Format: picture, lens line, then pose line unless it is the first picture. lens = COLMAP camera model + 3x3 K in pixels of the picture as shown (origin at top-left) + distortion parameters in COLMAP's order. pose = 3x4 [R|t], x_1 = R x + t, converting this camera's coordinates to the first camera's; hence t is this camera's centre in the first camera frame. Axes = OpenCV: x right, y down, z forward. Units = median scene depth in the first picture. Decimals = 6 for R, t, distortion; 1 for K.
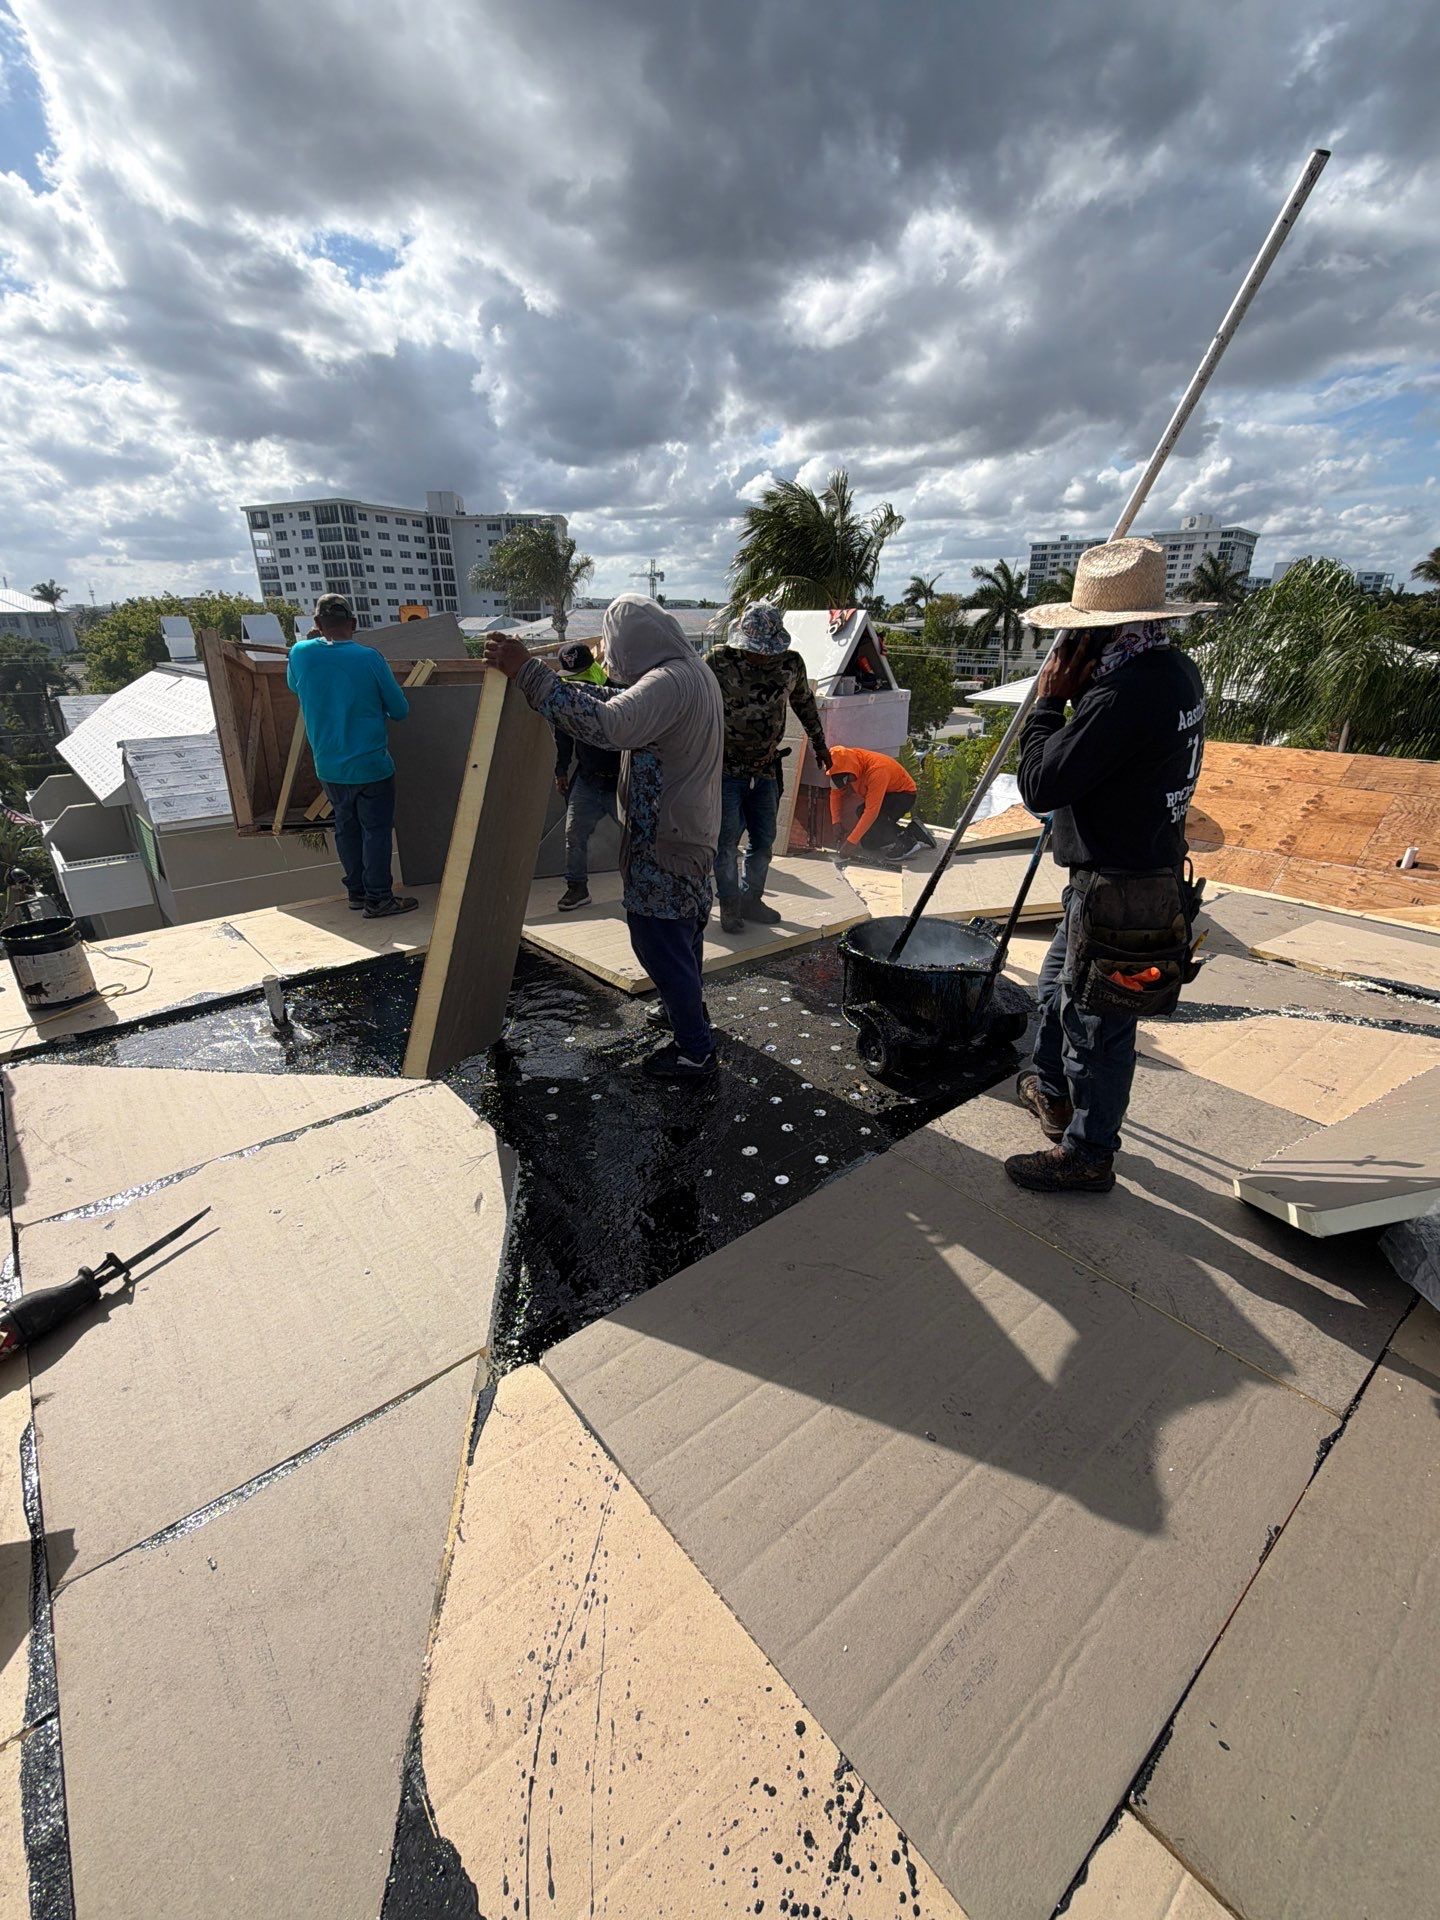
lens RADIAL K [[841.8, 0, 720.5], [0, 841.8, 964.2], [0, 0, 1]] dist [0.000037, 0.000147]
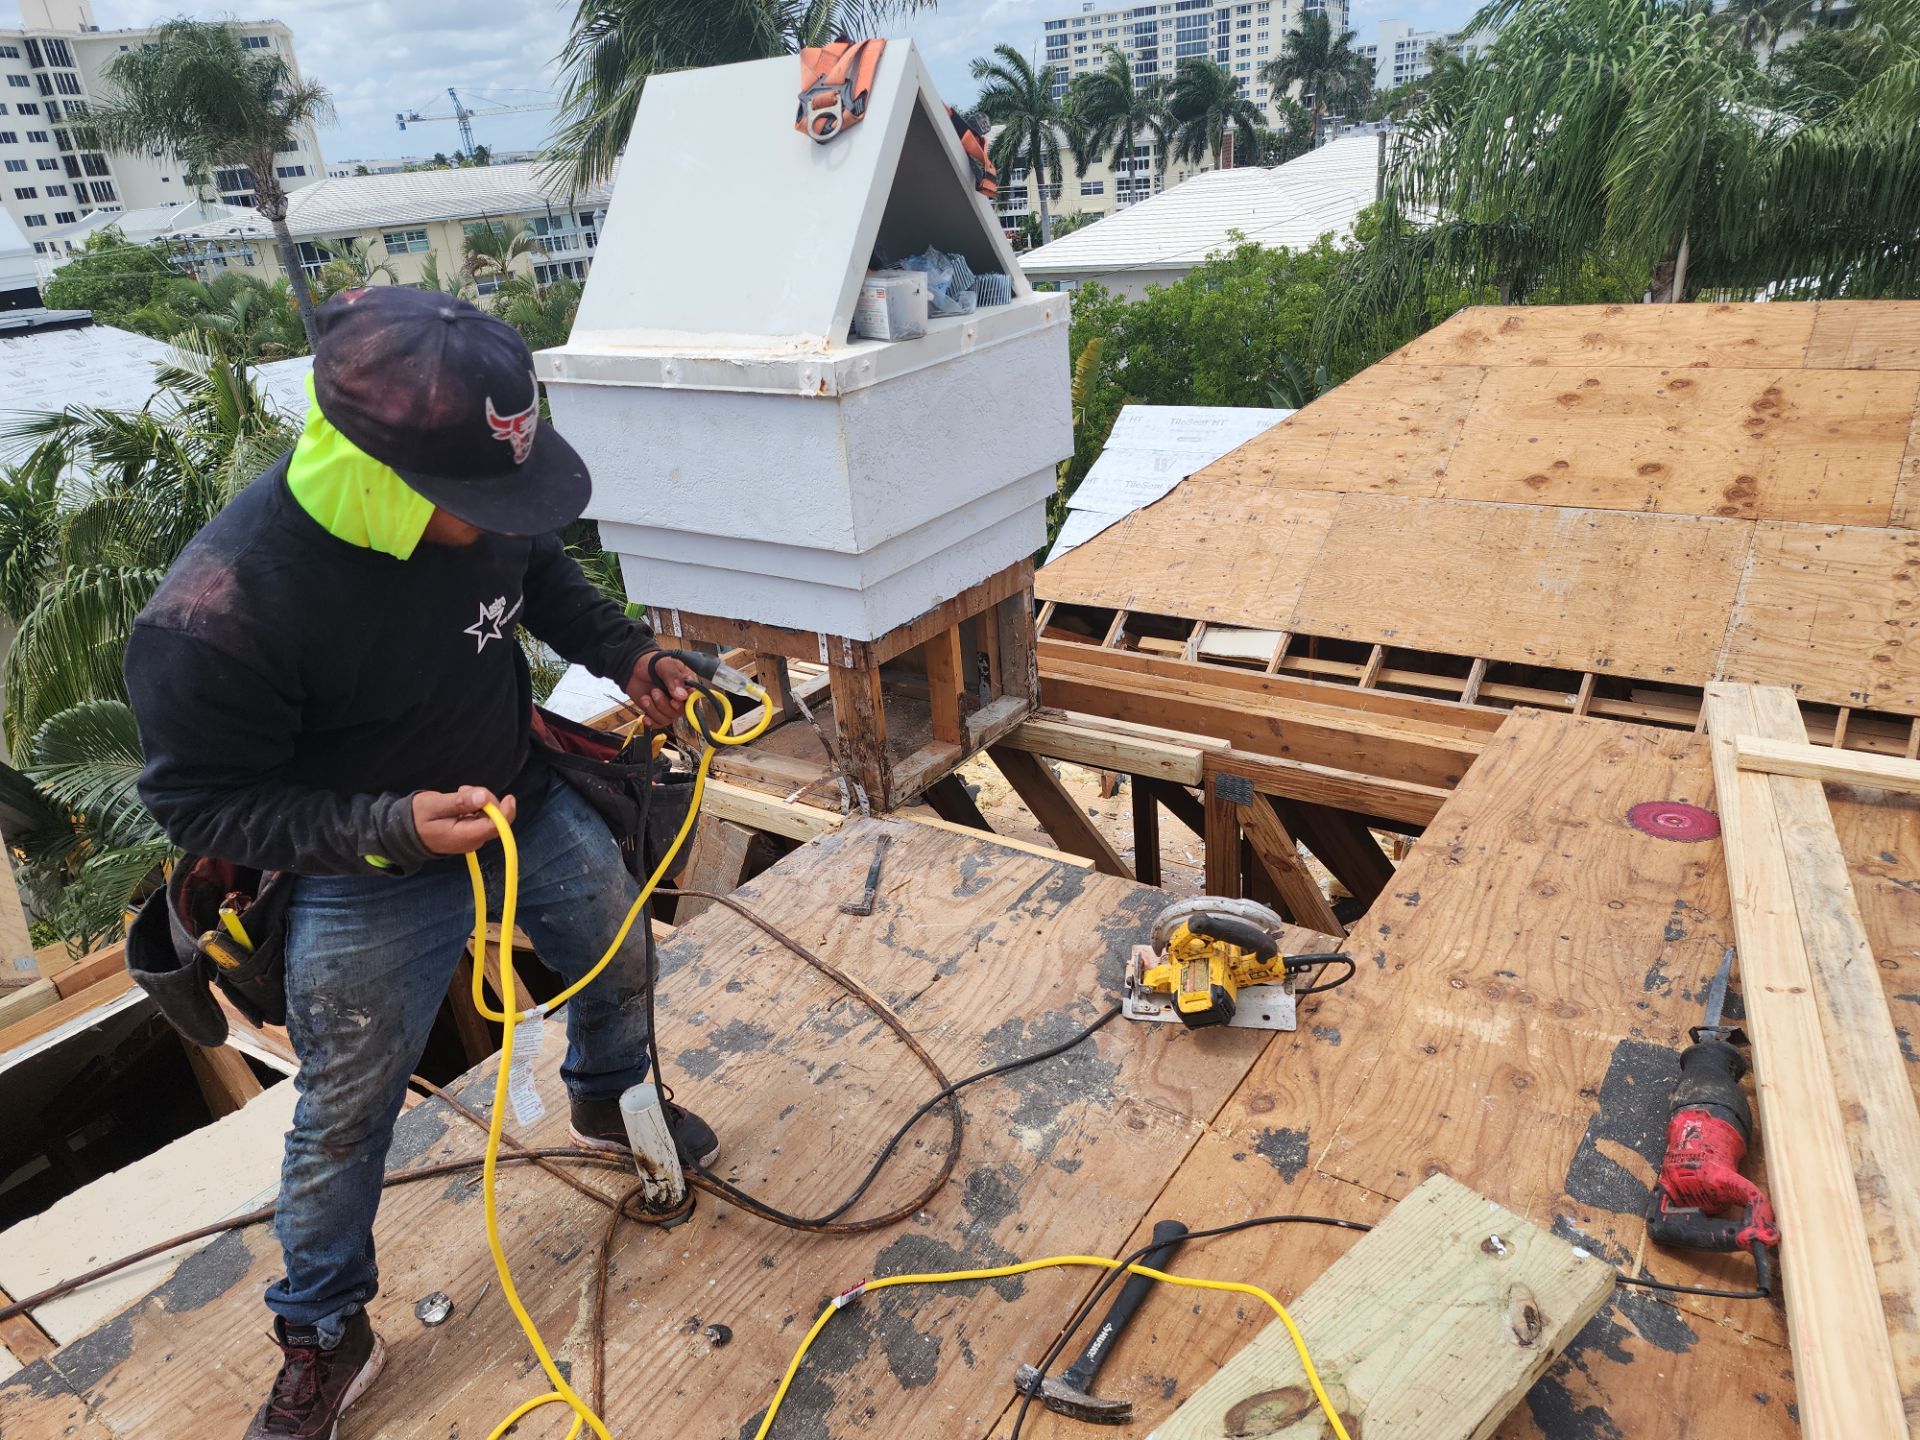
lens RADIAL K [[1271.7, 0, 948.0], [0, 1271.7, 740.4], [0, 0, 1]] dist [0.068590, -0.050276]
pose [[0.965326, -0.175518, 0.193231, 0.032294], [0.169129, 0.984365, 0.049209, -0.114437], [-0.198847, -0.014822, 0.979918, 0.318510]]
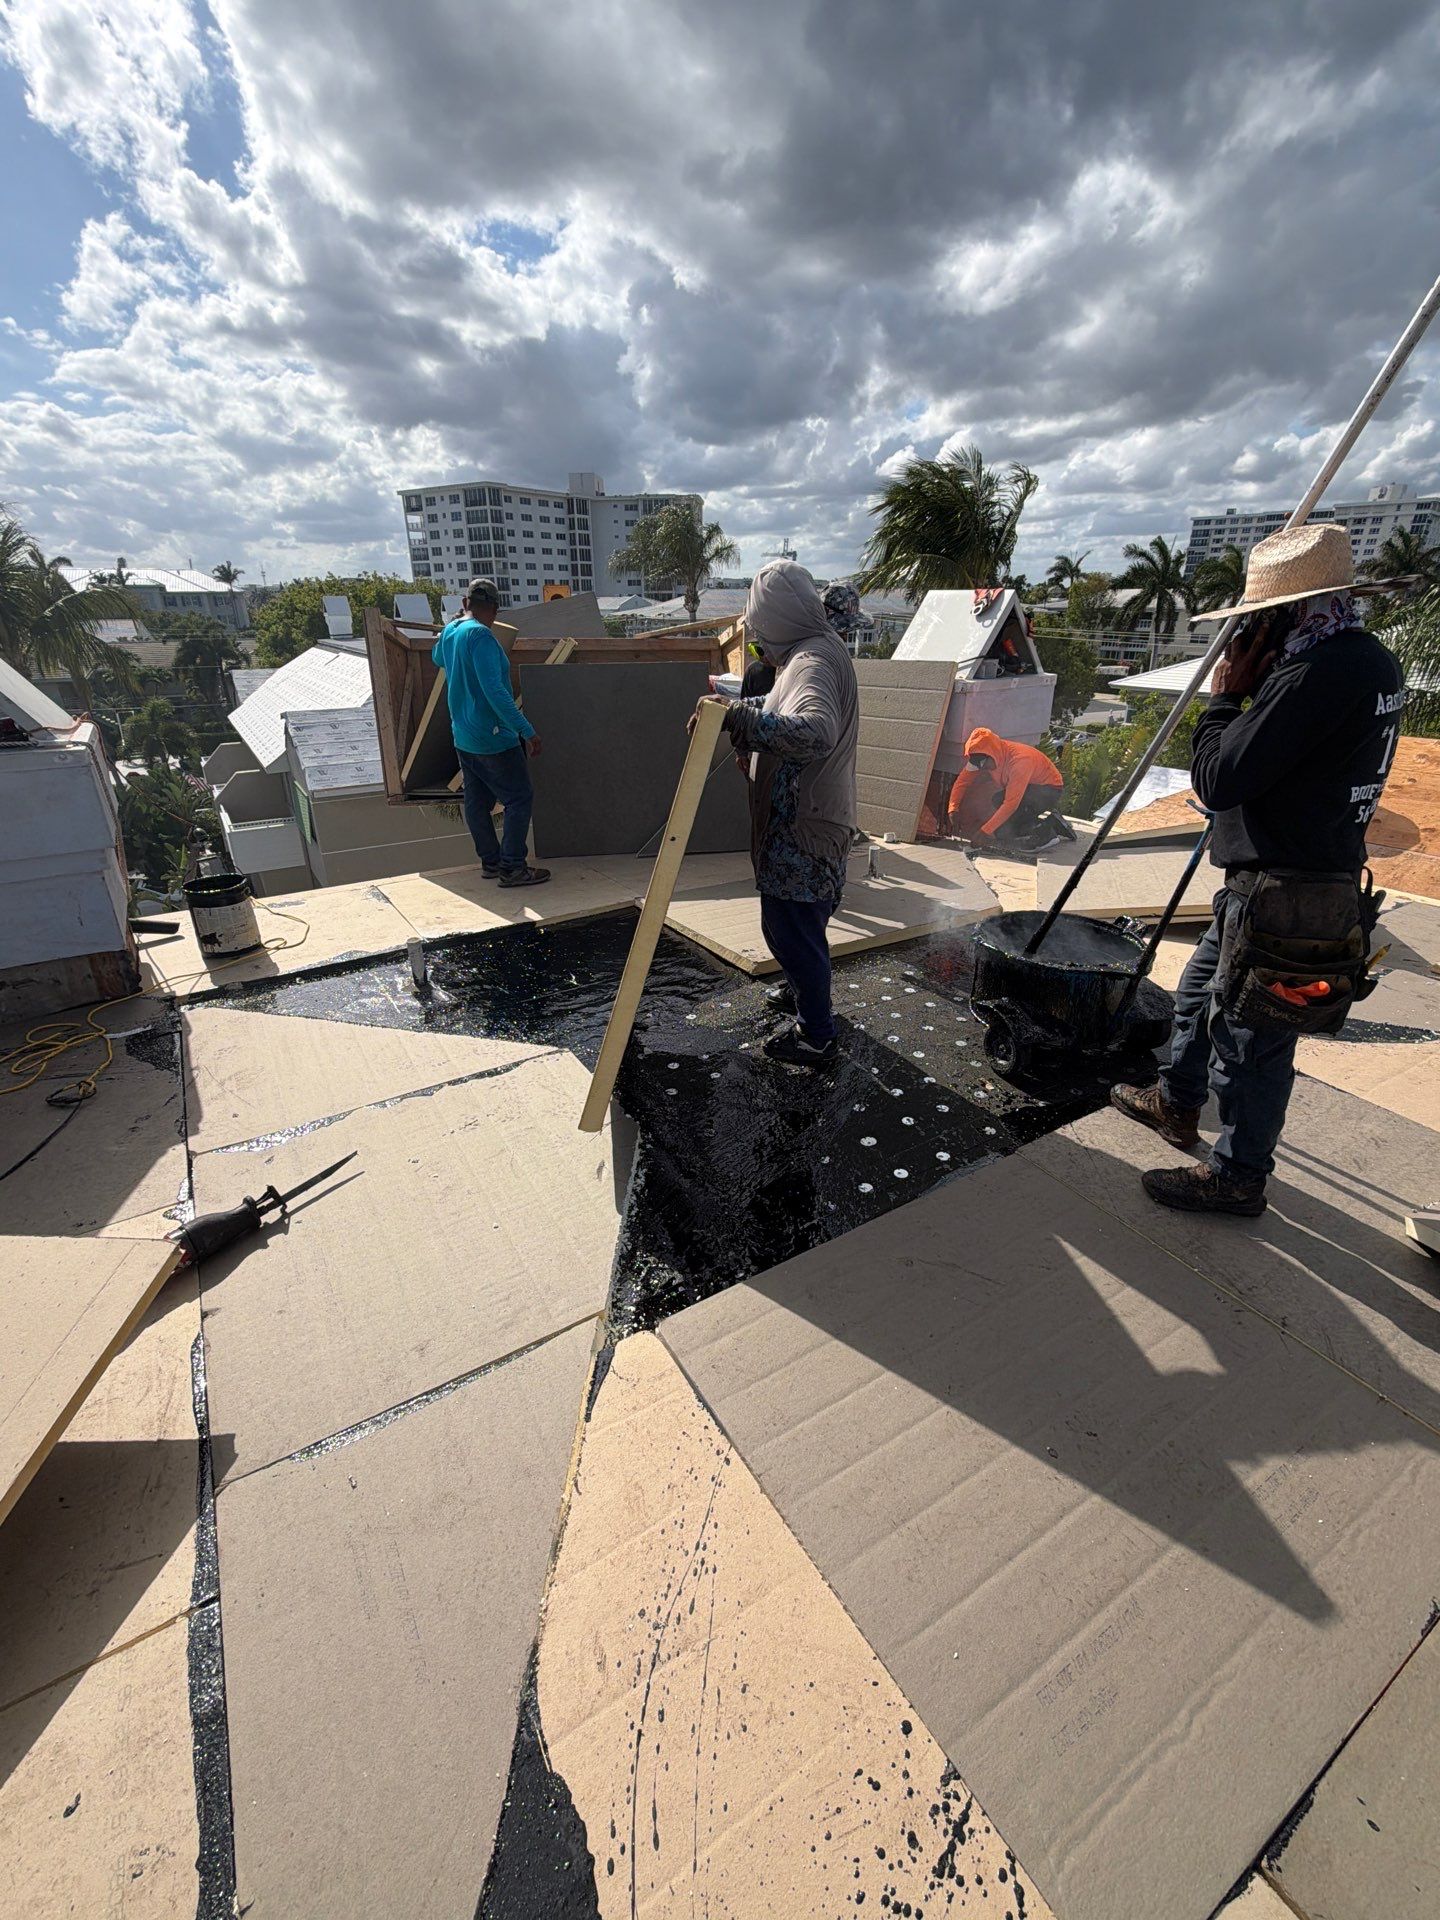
lens RADIAL K [[841.8, 0, 723.1], [0, 841.8, 963.4], [0, 0, 1]] dist [0.000037, 0.000147]
pose [[0.990304, 0.056636, -0.126846, -0.005848], [-0.054181, 0.998273, 0.022723, 0.000131], [0.127913, -0.015630, 0.991662, 0.000870]]
